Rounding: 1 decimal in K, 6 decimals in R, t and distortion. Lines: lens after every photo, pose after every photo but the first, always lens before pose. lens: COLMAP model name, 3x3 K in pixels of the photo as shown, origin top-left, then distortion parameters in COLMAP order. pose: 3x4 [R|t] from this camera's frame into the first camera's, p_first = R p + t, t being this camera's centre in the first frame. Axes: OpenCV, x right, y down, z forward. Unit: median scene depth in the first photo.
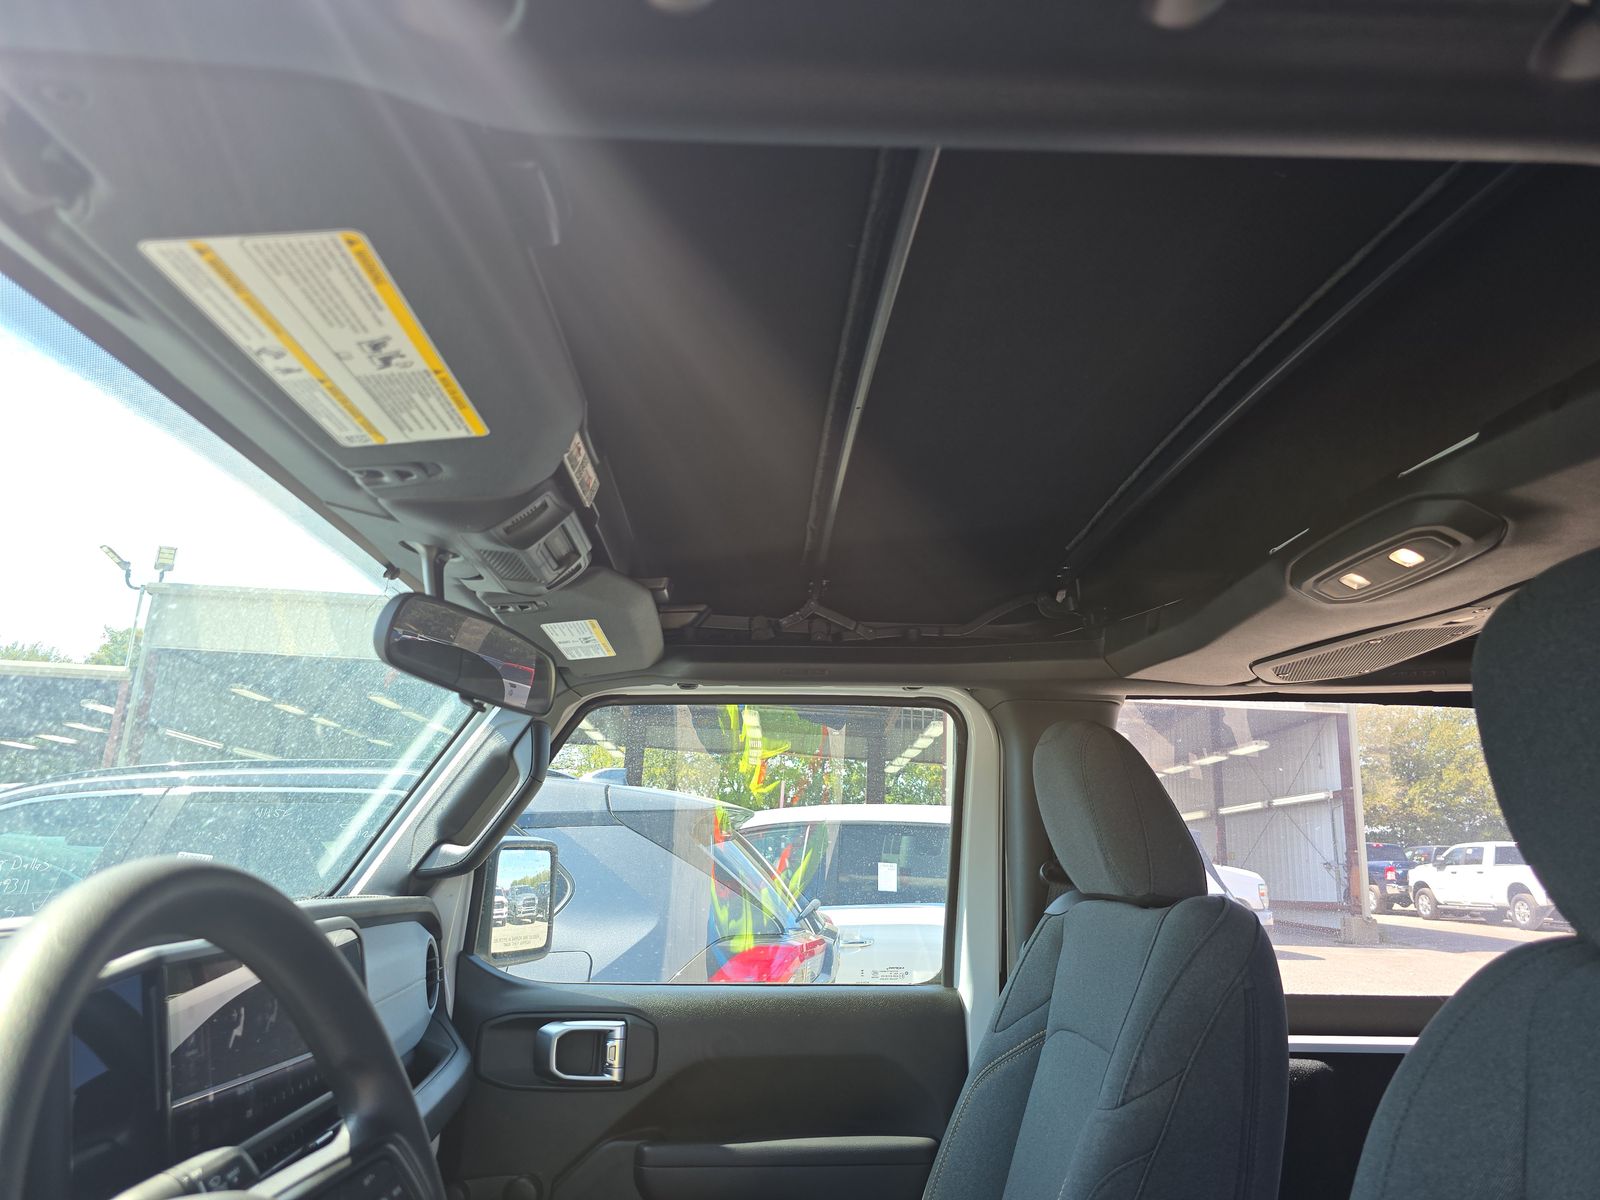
lens RADIAL K [[1099.9, 0, 790.9], [0, 1099.9, 590.9], [0, 0, 1]] dist [0.036121, -0.023380]
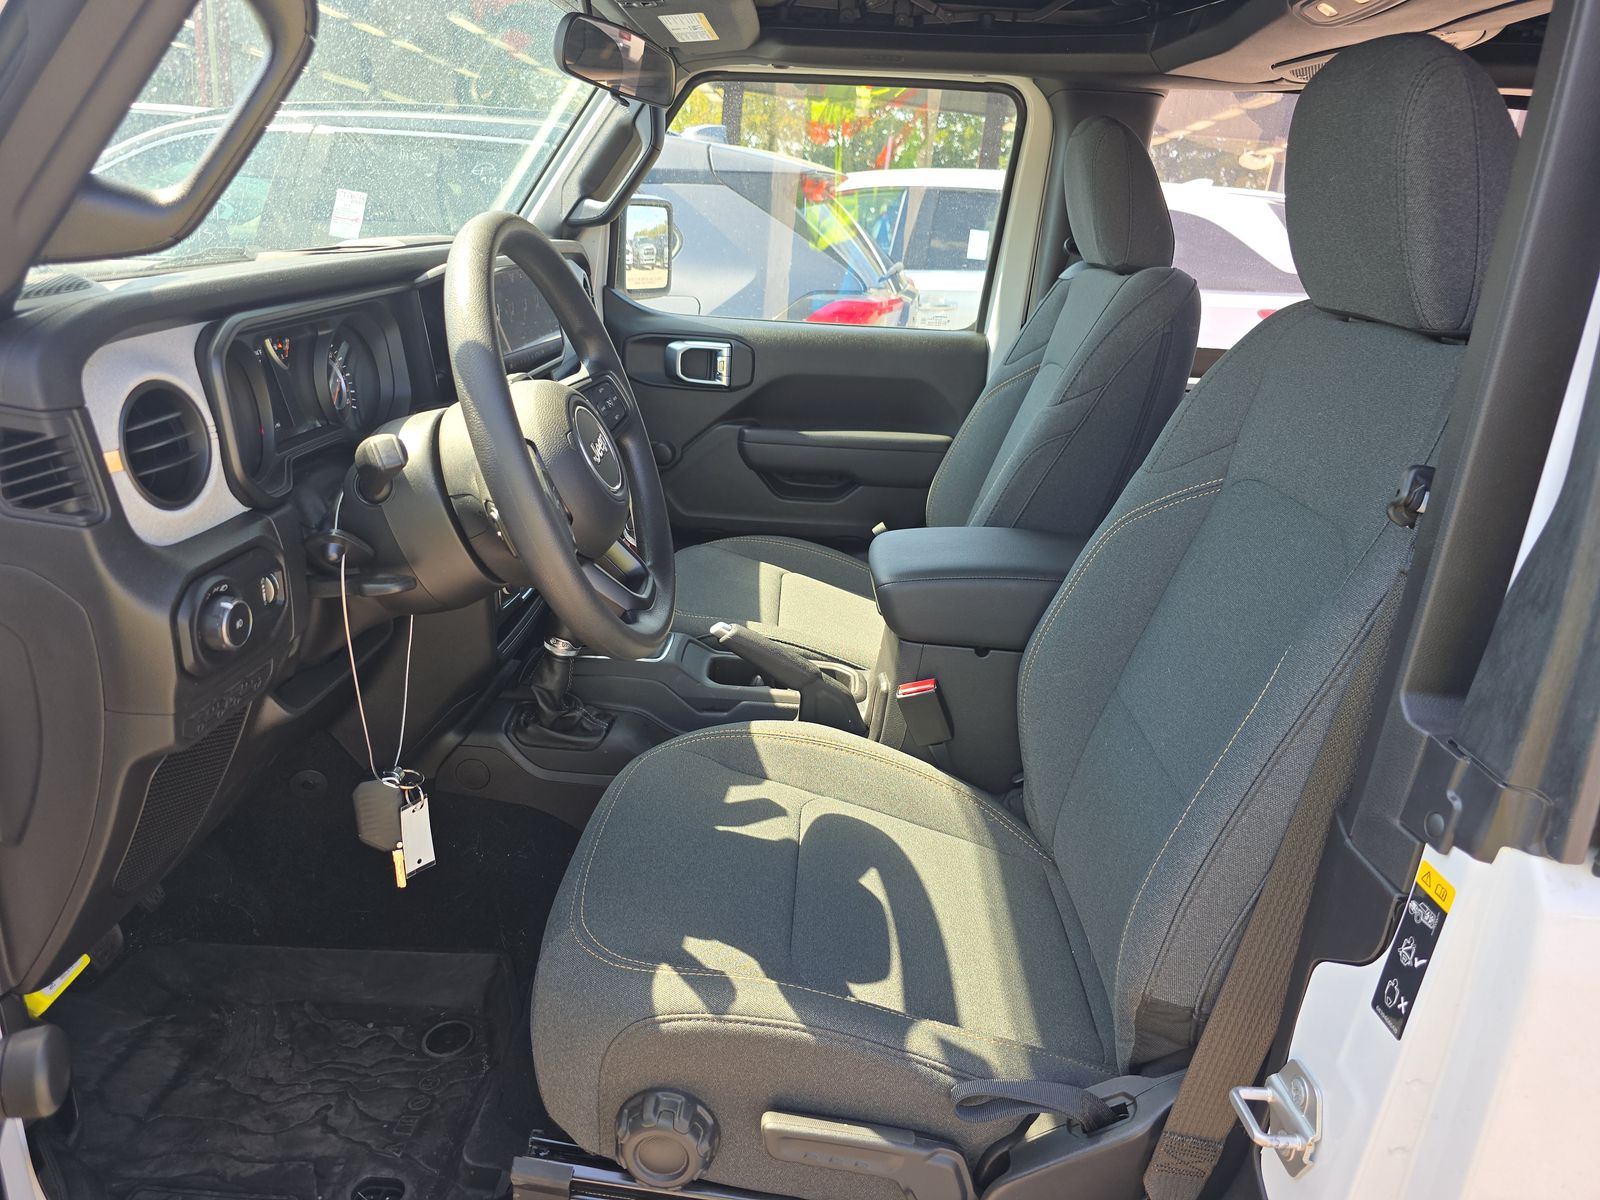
lens RADIAL K [[1099.9, 0, 795.1], [0, 1099.9, 589.8], [0, 0, 1]] dist [0.036121, -0.023380]
pose [[0.995438, 0.068400, -0.066517, 0.035452], [-0.022455, 0.845545, 0.533432, -0.069065], [0.092730, -0.529505, 0.843223, -0.263463]]
